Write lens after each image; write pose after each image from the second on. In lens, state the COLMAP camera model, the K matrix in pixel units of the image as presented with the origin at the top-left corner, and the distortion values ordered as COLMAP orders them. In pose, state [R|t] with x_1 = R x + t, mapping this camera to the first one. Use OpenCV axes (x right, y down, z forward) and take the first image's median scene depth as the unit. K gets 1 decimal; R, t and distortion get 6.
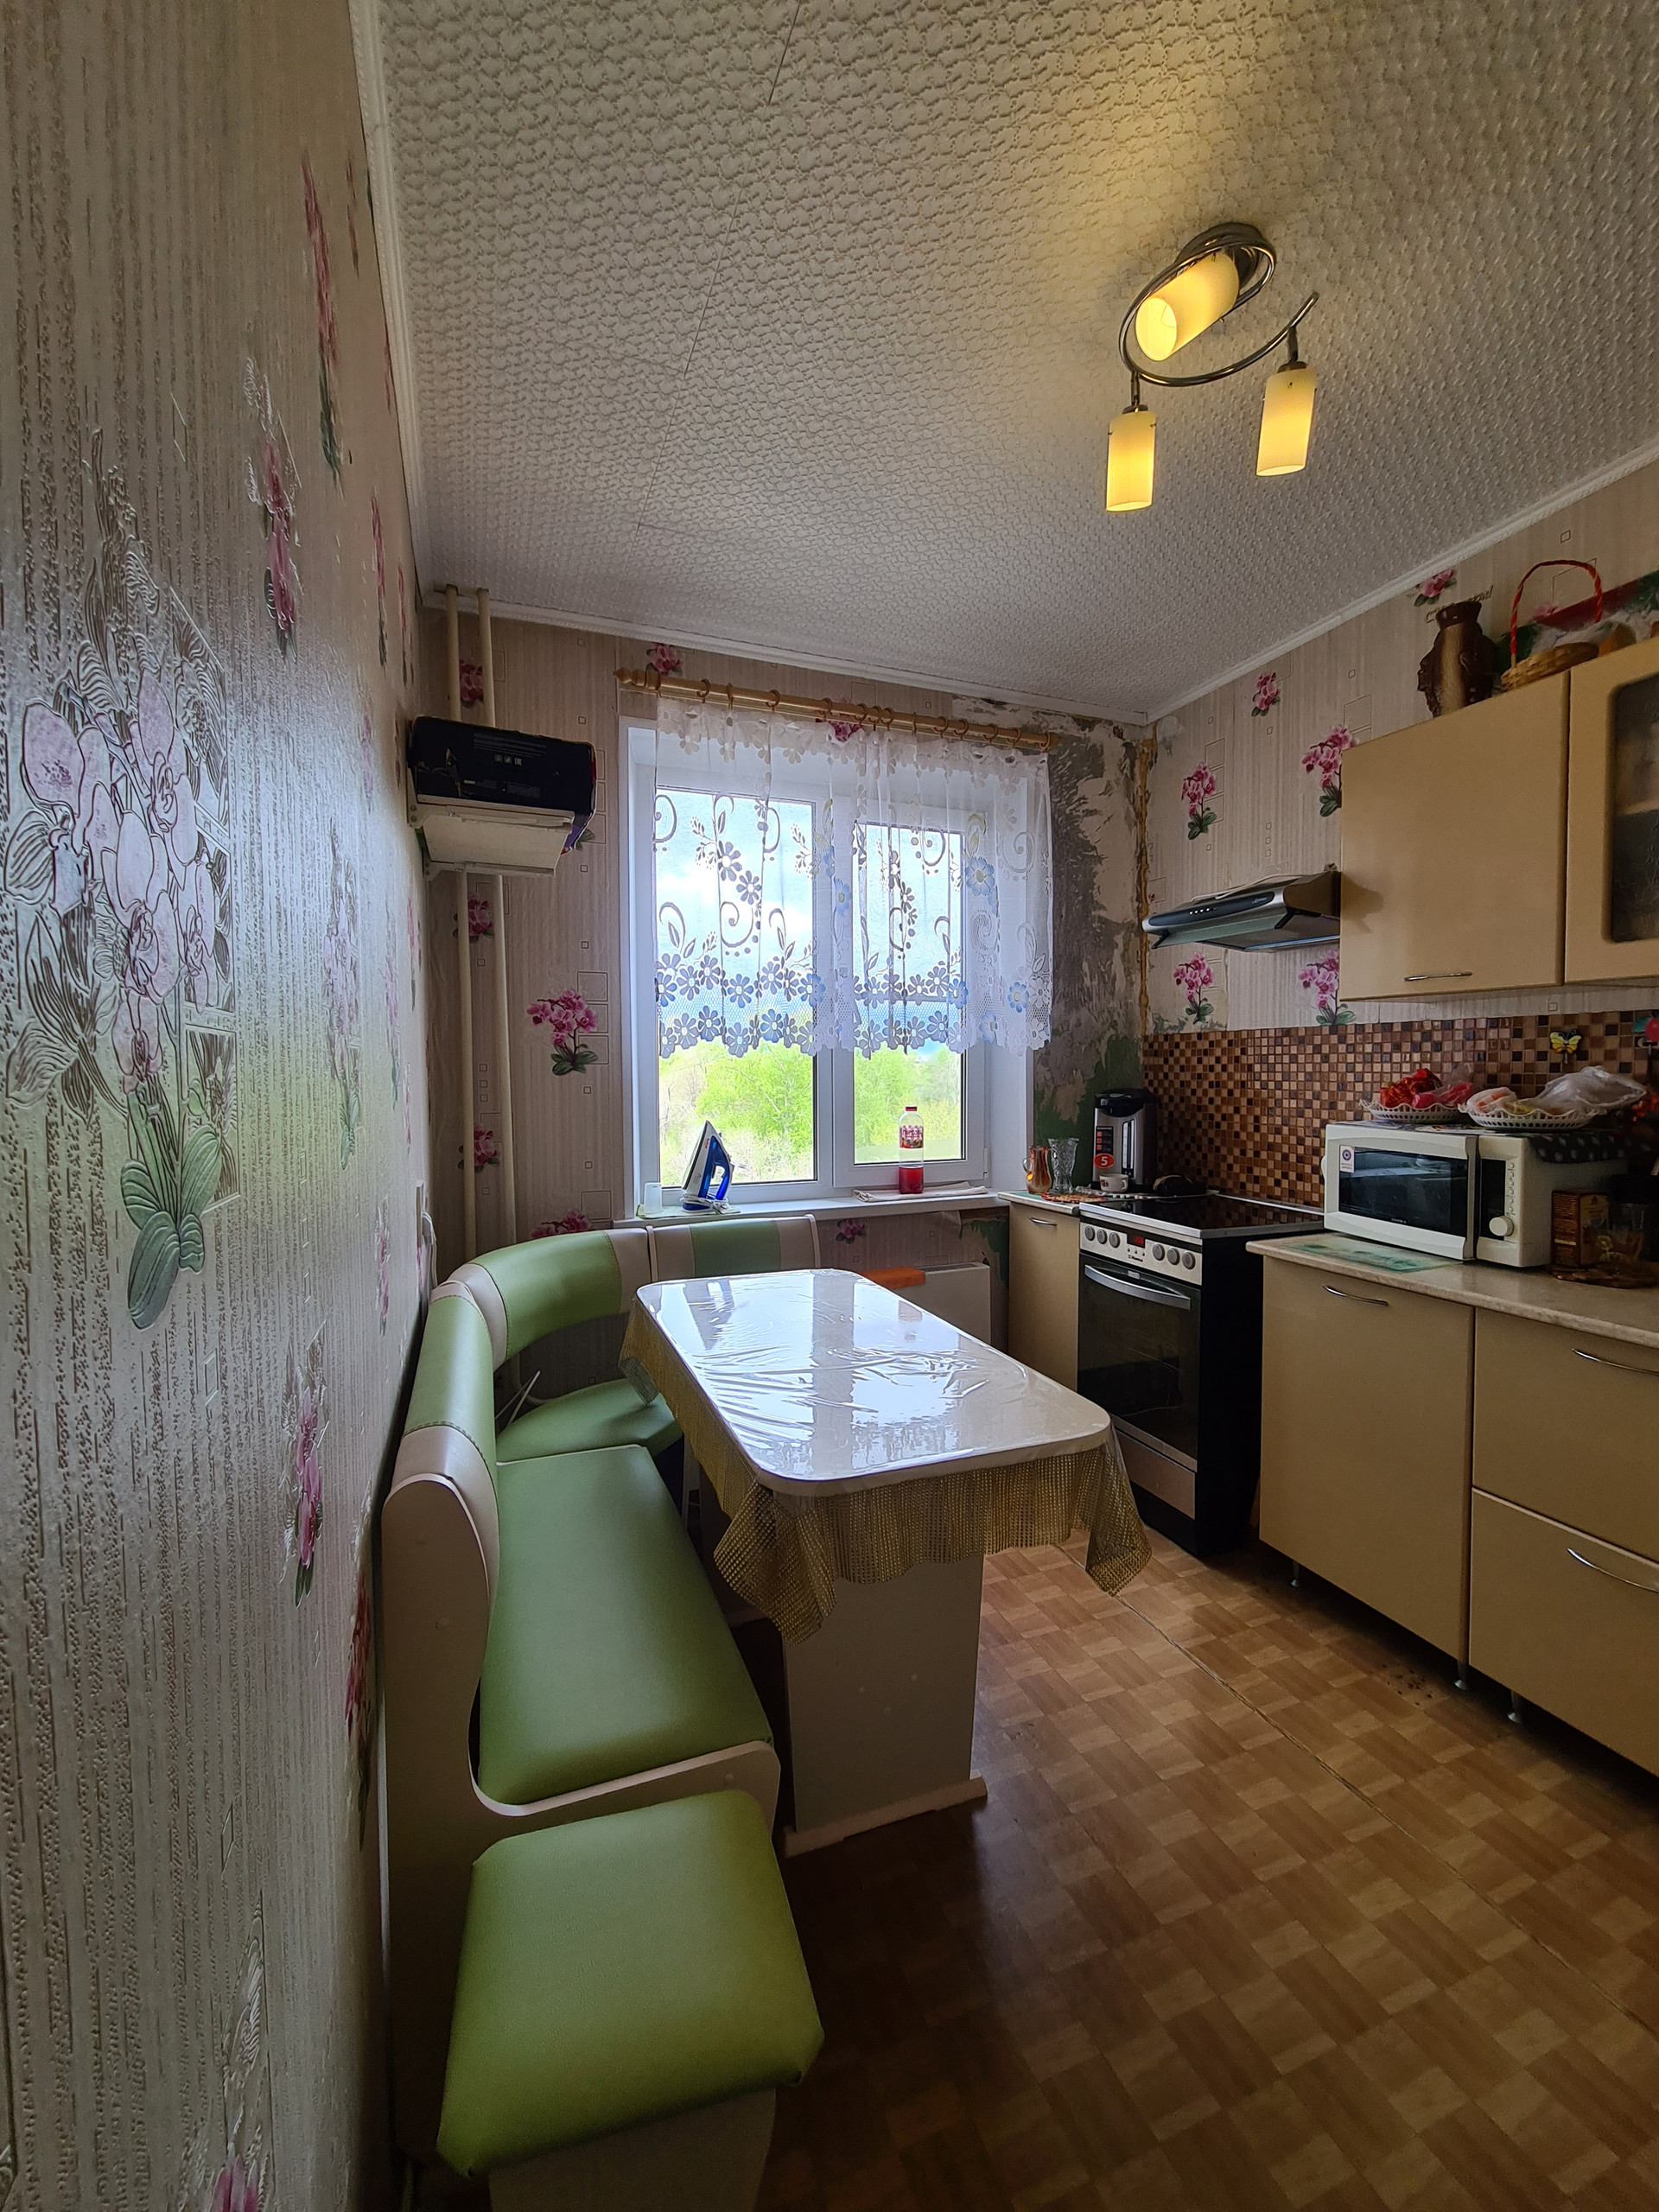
lens RADIAL K [[913.9, 0, 829.5], [0, 913.9, 1106.0], [0, 0, 1]] dist [-0.002452, -0.000361]
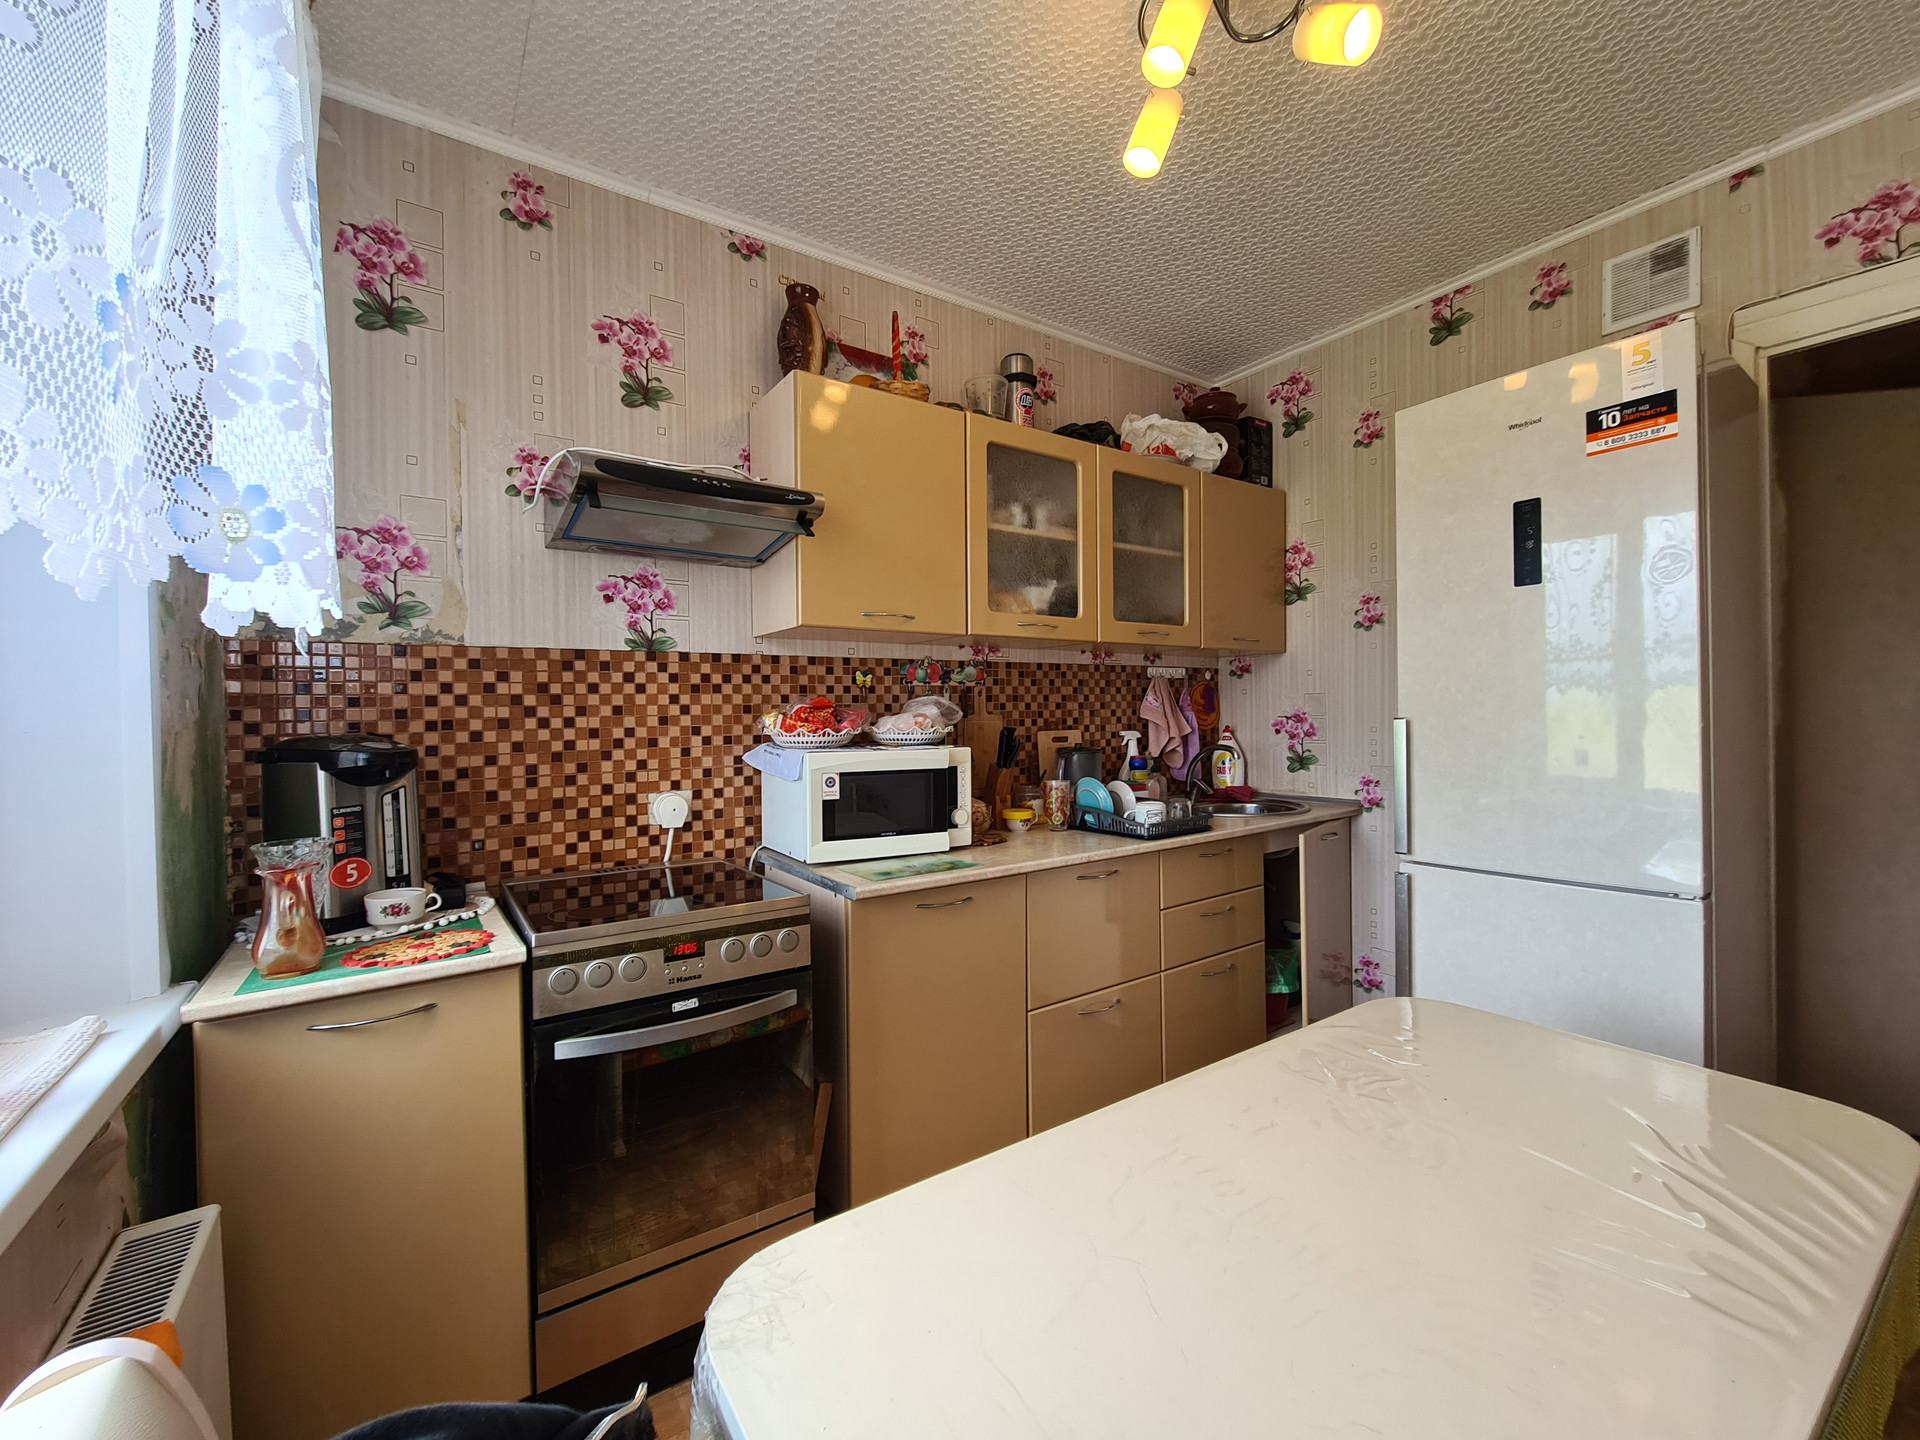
lens RADIAL K [[793.2, 0, 938.2], [0, 793.2, 723.2], [0, 0, 1]] dist [-0.002452, -0.000361]
pose [[-0.225117, 0.003537, 0.974325, -0.234162], [0.062514, 0.997985, 0.010821, -0.009623], [-0.972324, 0.063344, -0.224885, 0.851043]]
